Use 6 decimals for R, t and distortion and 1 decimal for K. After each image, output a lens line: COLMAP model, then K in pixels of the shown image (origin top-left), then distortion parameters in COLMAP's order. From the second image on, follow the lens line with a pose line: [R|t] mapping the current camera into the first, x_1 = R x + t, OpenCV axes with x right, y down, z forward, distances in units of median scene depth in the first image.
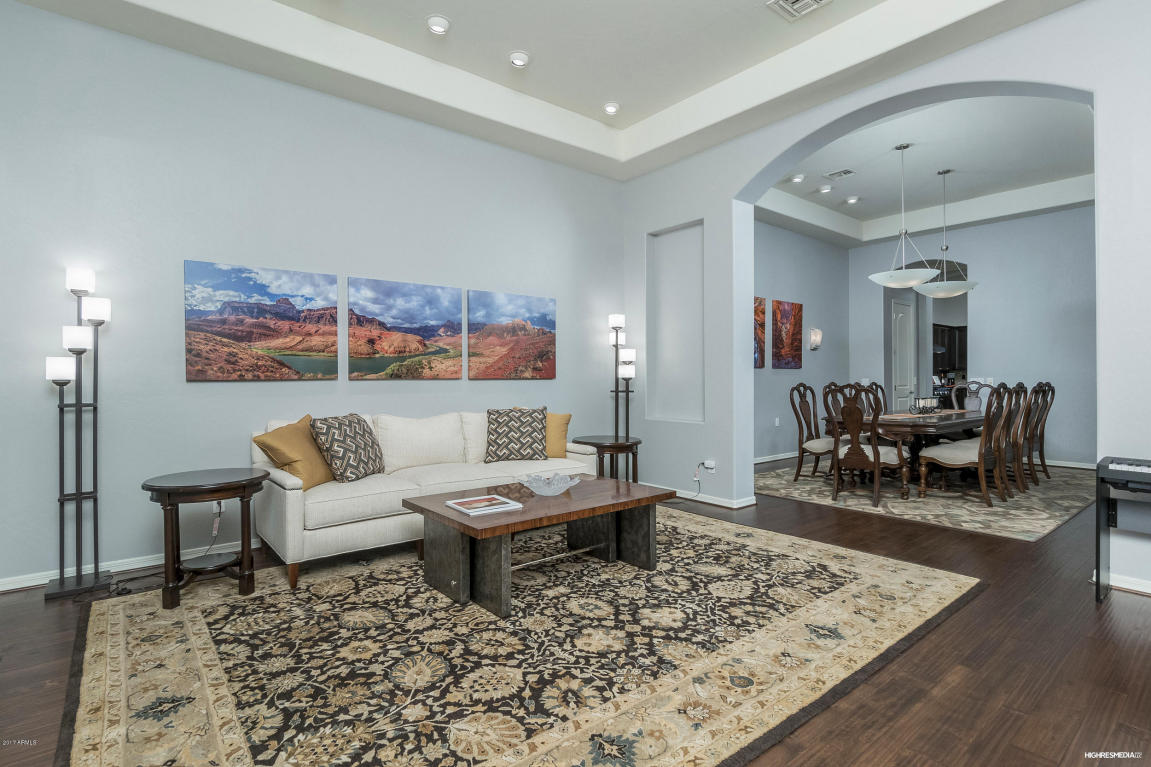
lens RADIAL K [[551.2, 0, 569.4], [0, 551.2, 379.6], [0, 0, 1]] dist [-0.005701, -0.000313]
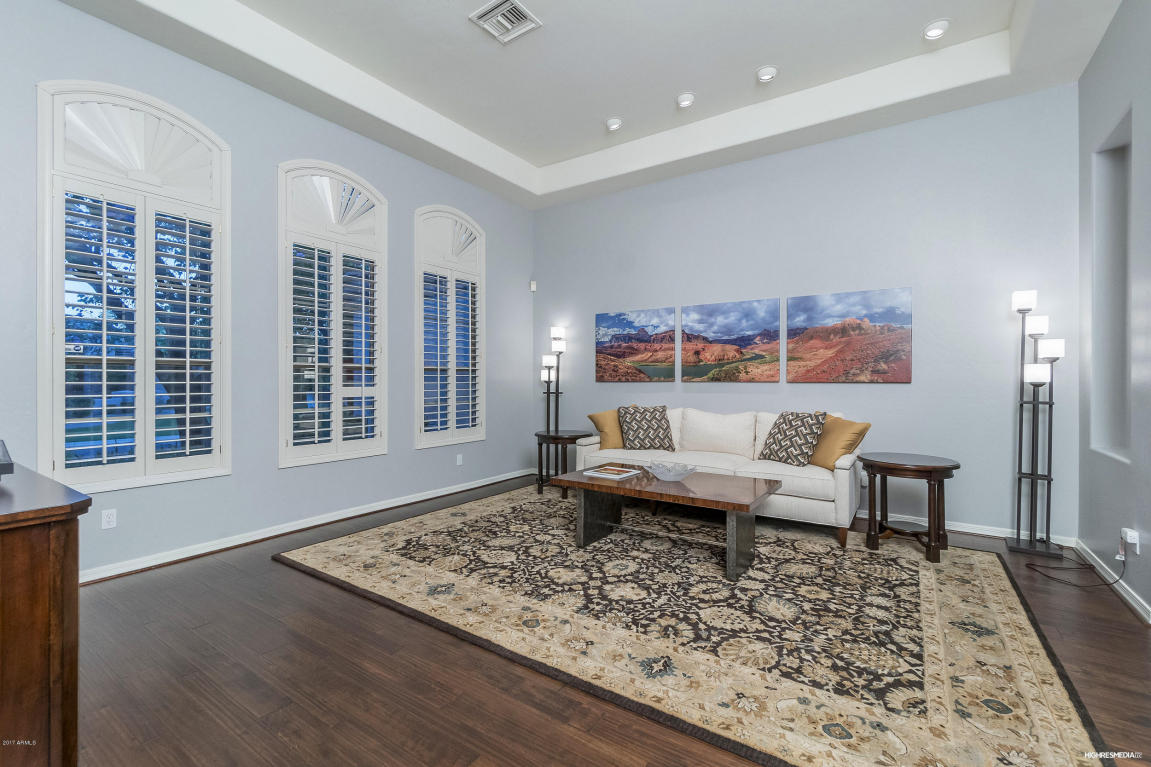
lens RADIAL K [[499.5, 0, 571.7], [0, 499.5, 383.5], [0, 0, 1]] dist [0.000857, -0.000185]
pose [[0.307037, 0.009580, -0.951649, 0.930993], [-0.007281, 0.999944, 0.007717, -0.004347], [0.951670, 0.004559, 0.307089, 0.482680]]
